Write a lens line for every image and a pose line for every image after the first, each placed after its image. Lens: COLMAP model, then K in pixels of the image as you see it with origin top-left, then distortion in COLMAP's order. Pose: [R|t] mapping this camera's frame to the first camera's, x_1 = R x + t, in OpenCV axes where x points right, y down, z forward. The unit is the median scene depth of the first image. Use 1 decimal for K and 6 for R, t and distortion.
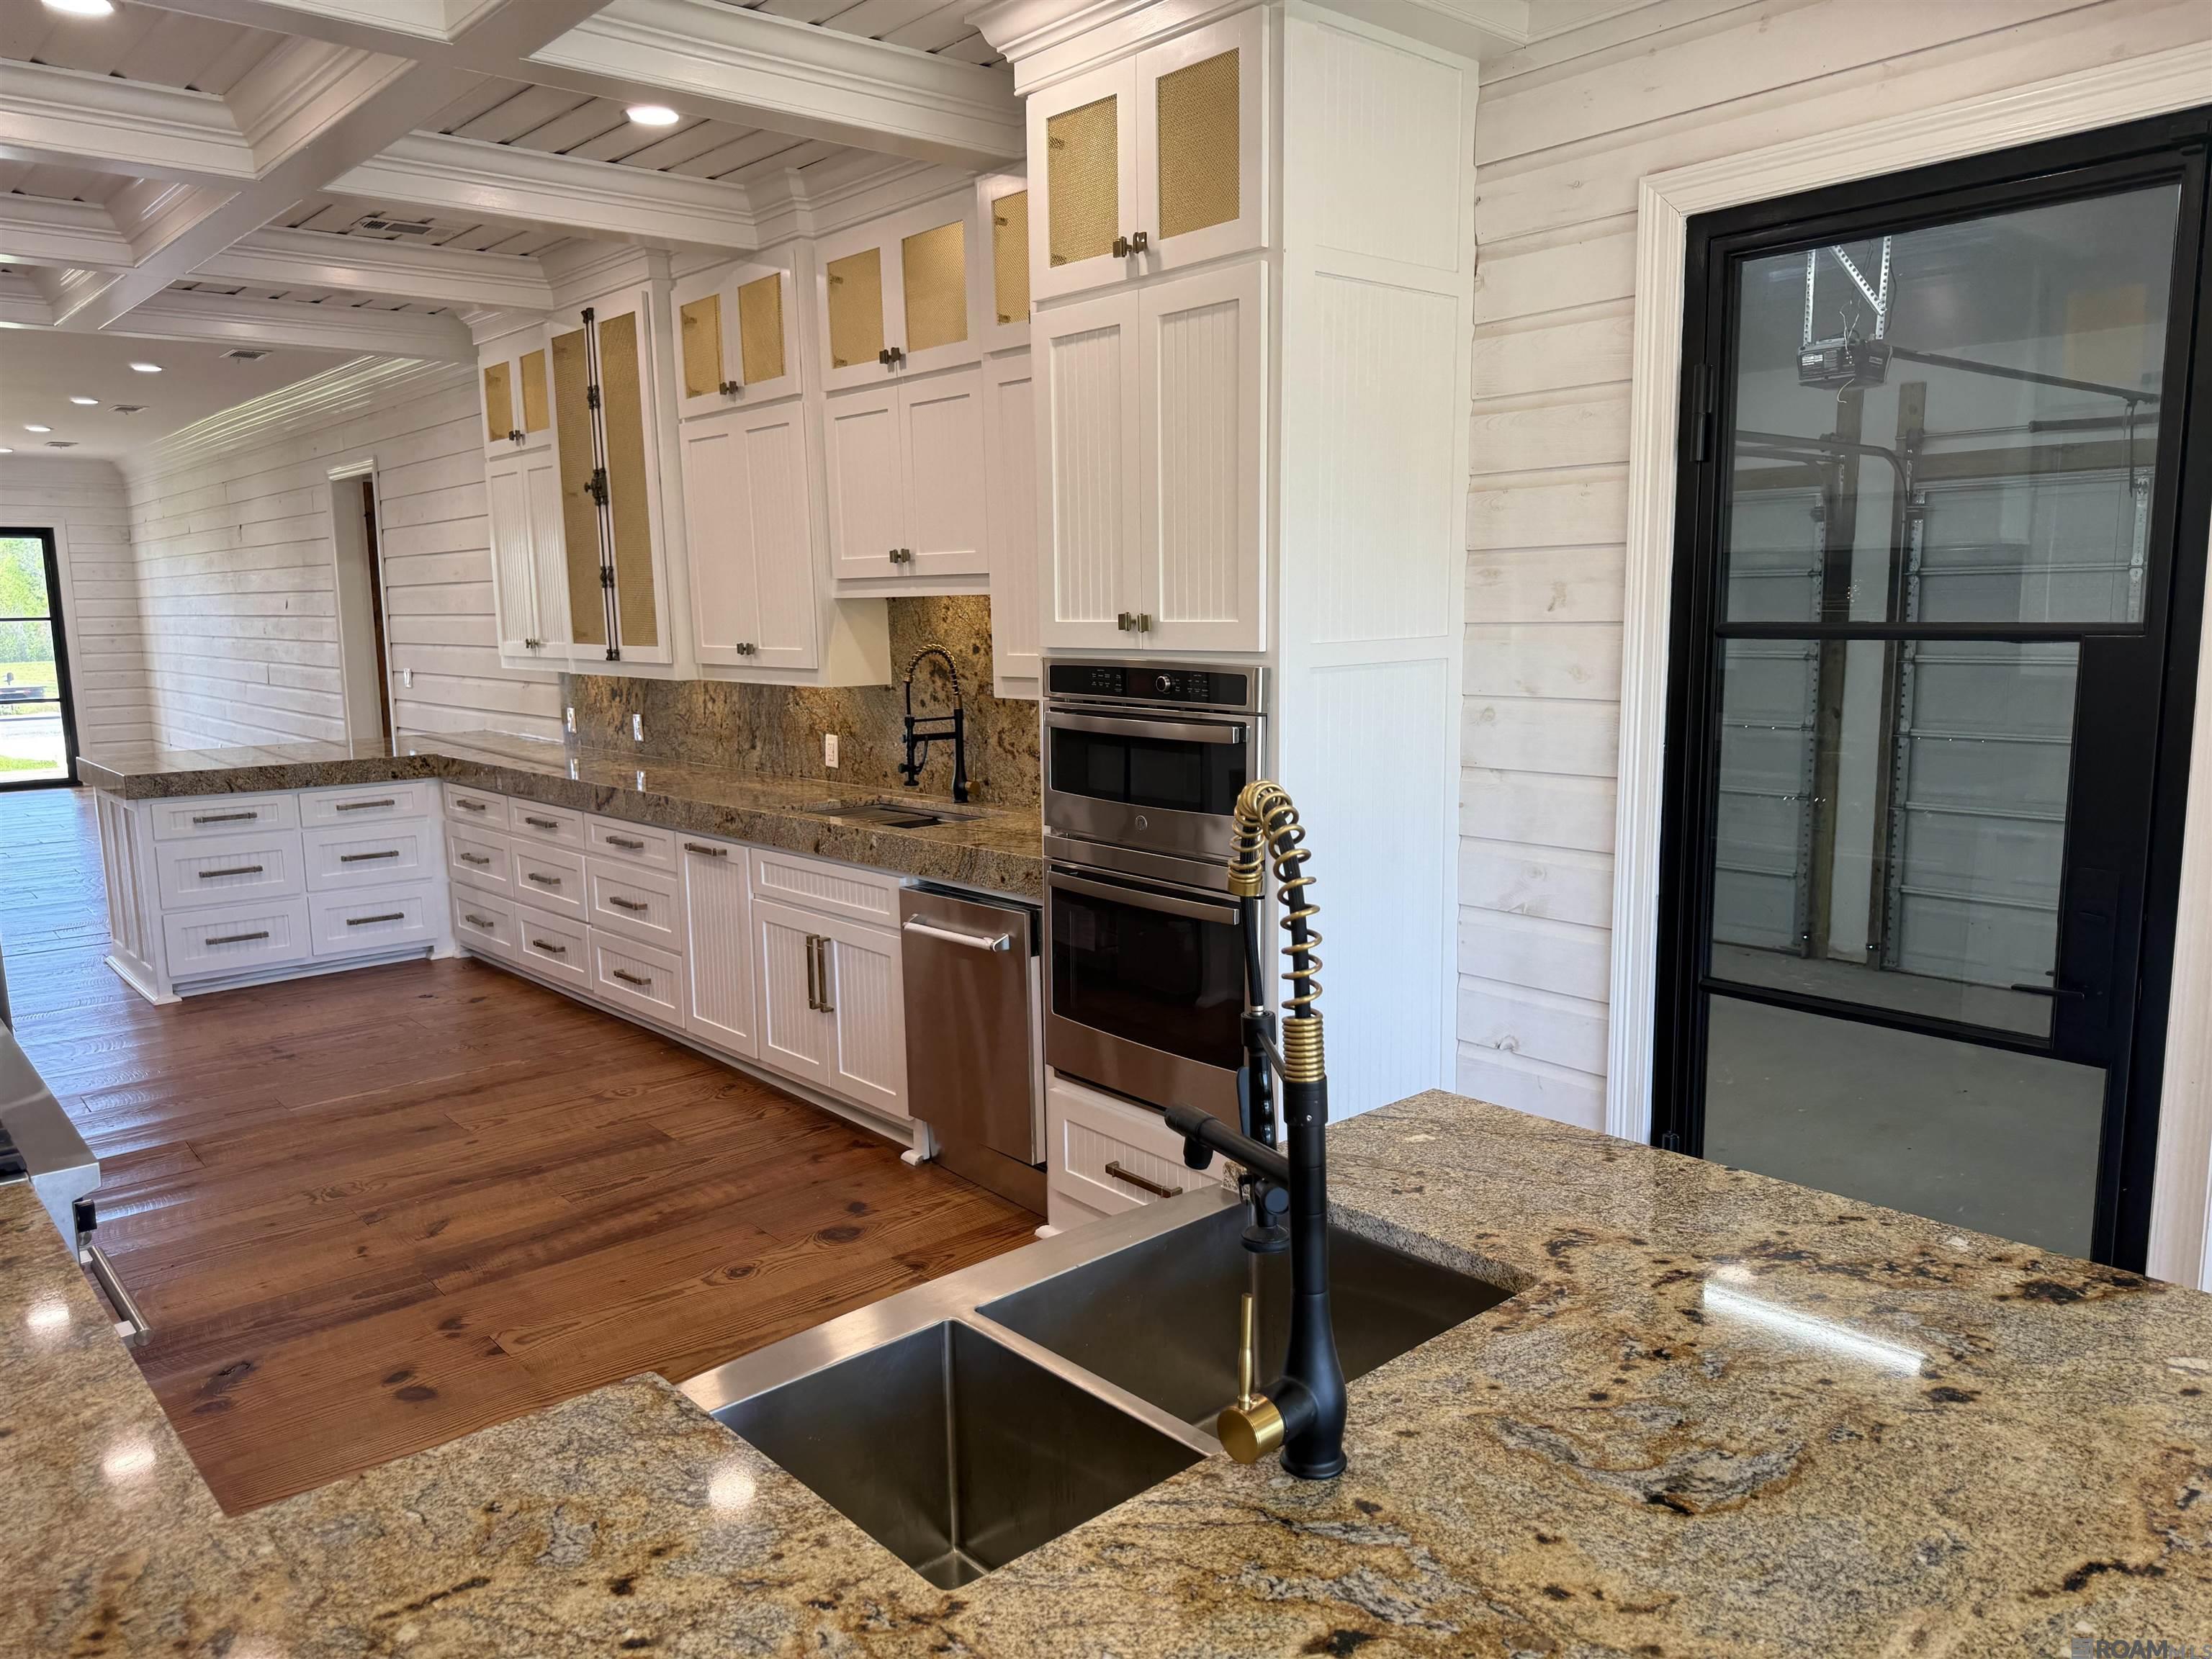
lens RADIAL K [[1578.7, 0, 1106.0], [0, 1578.7, 829.5], [0, 0, 1]] dist [0.036584, 0.003656]
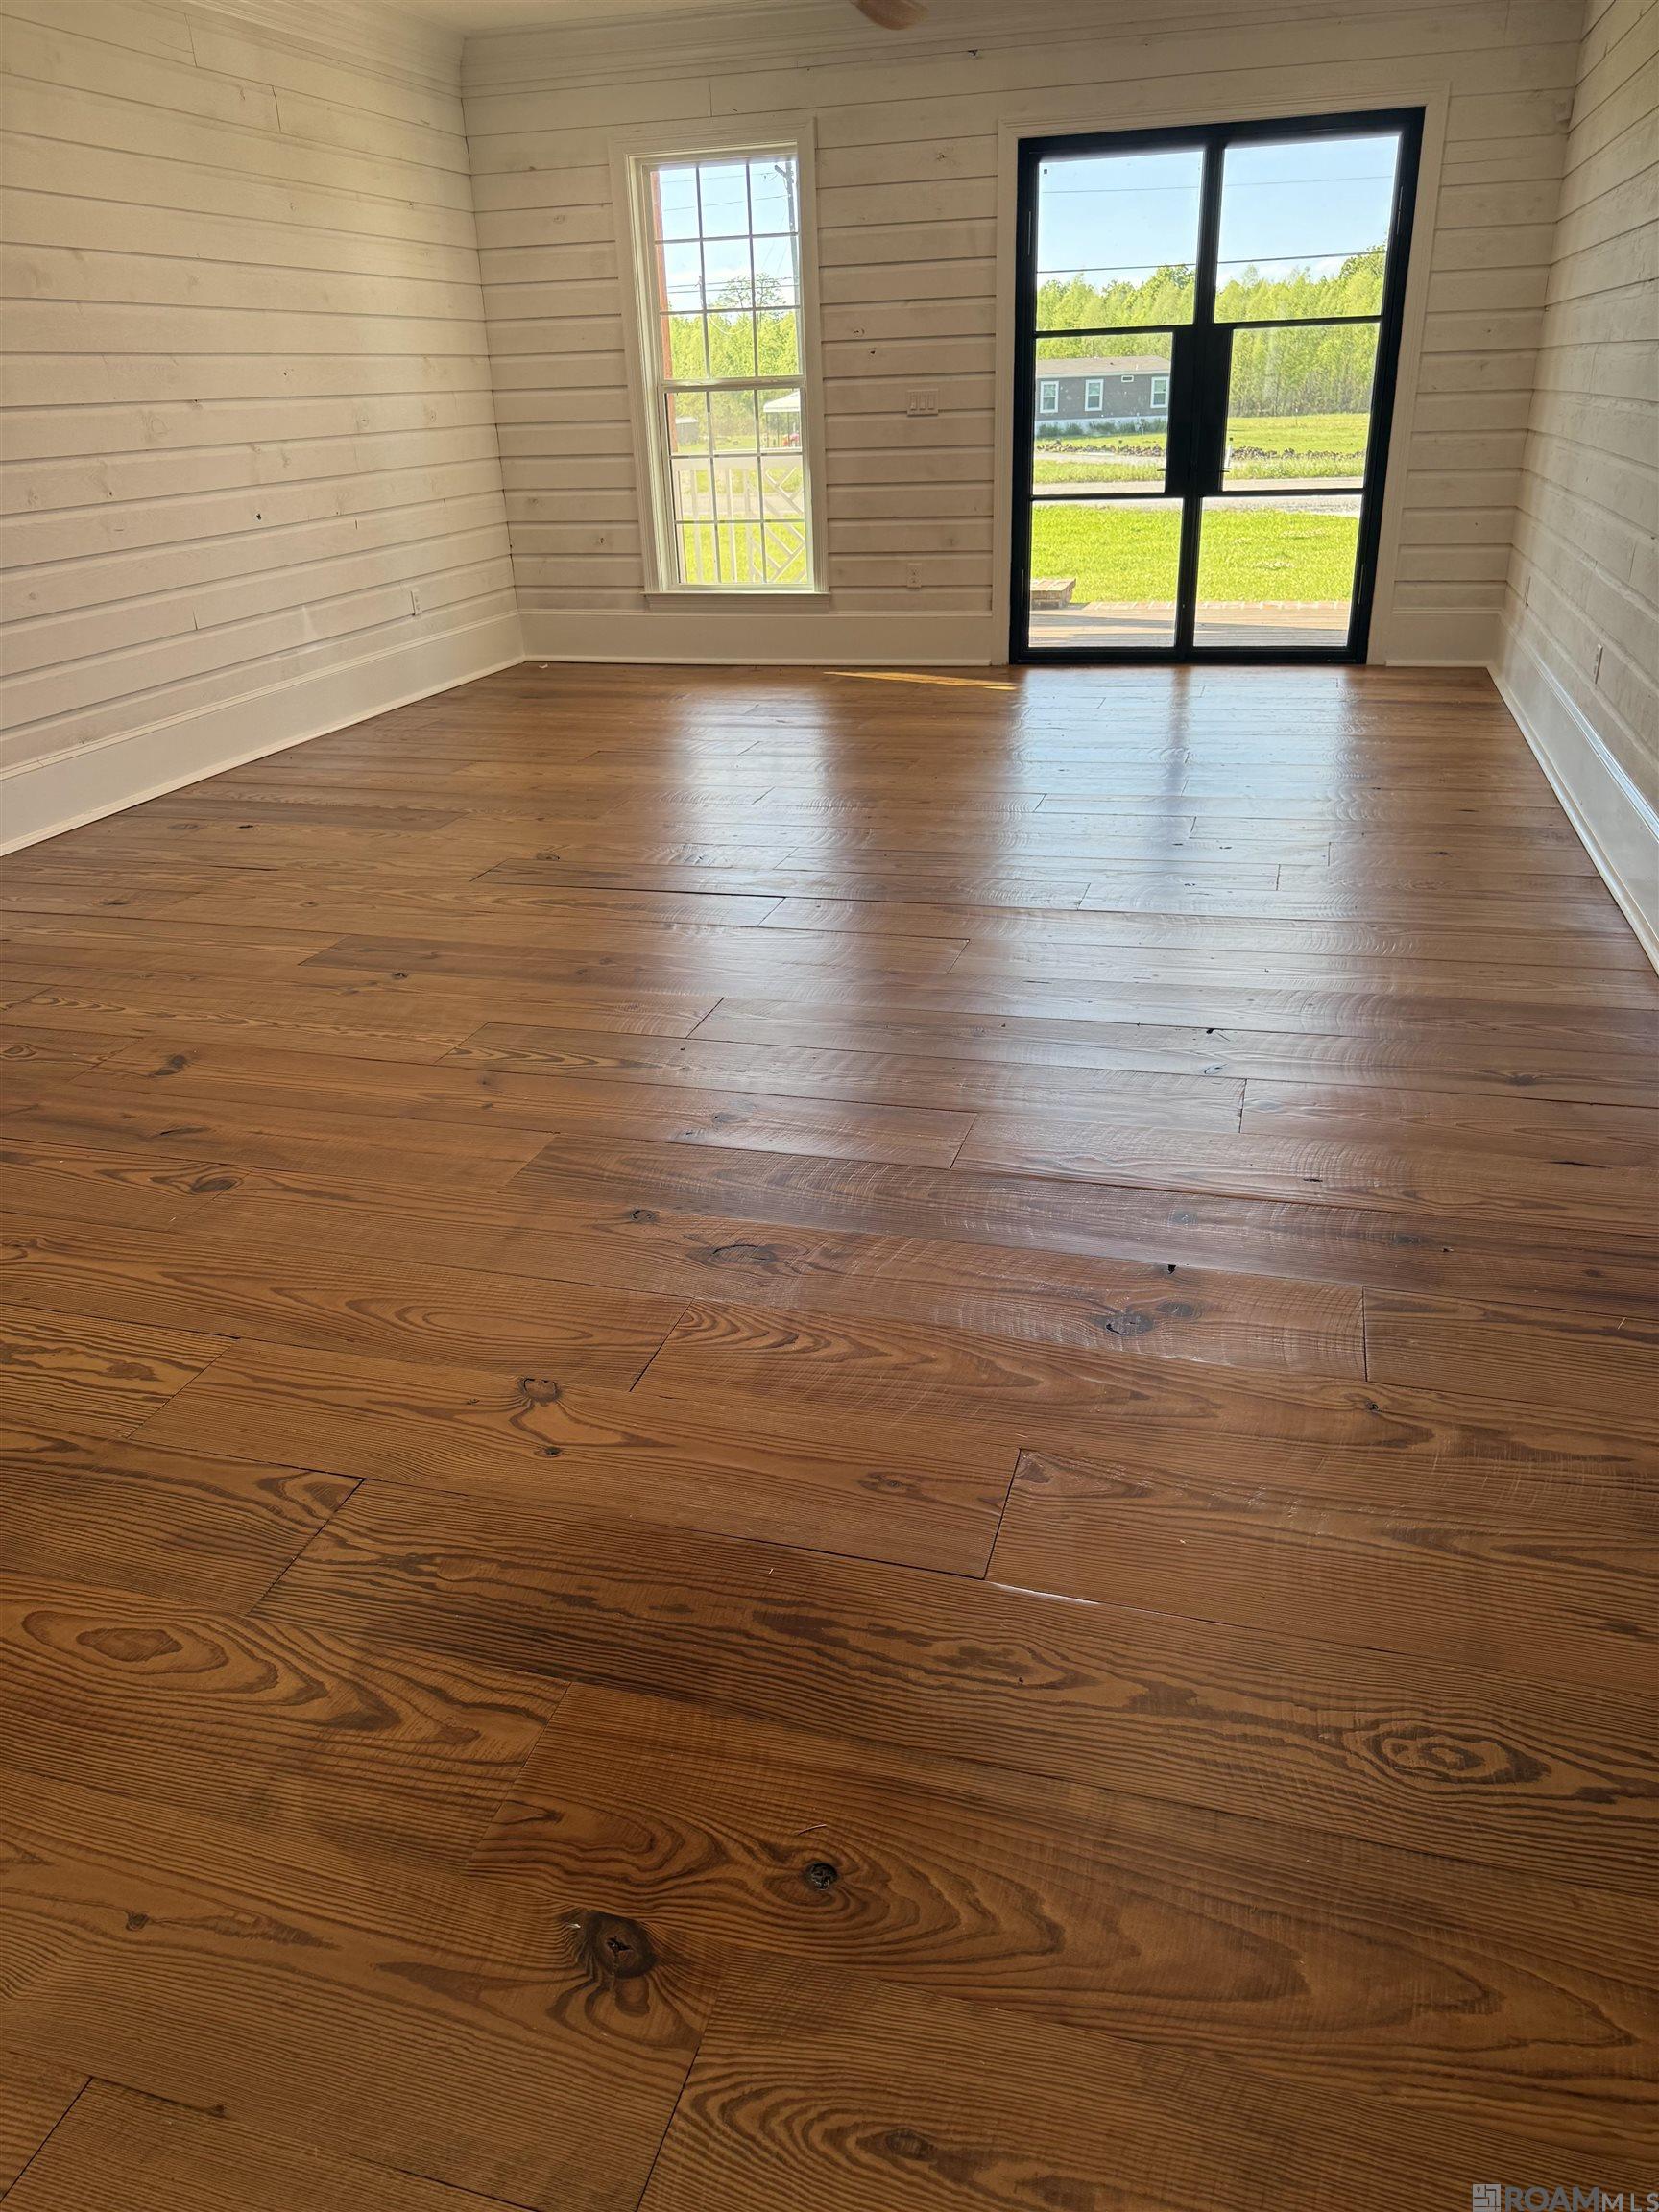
lens RADIAL K [[1578.7, 0, 829.5], [0, 1578.7, 1106.0], [0, 0, 1]] dist [0.036584, 0.003656]
pose [[0.544876, 0.345419, -0.764065, -0.634837], [-0.097290, 0.931099, 0.351552, -0.138524], [0.832853, -0.117217, 0.540939, 1.260491]]
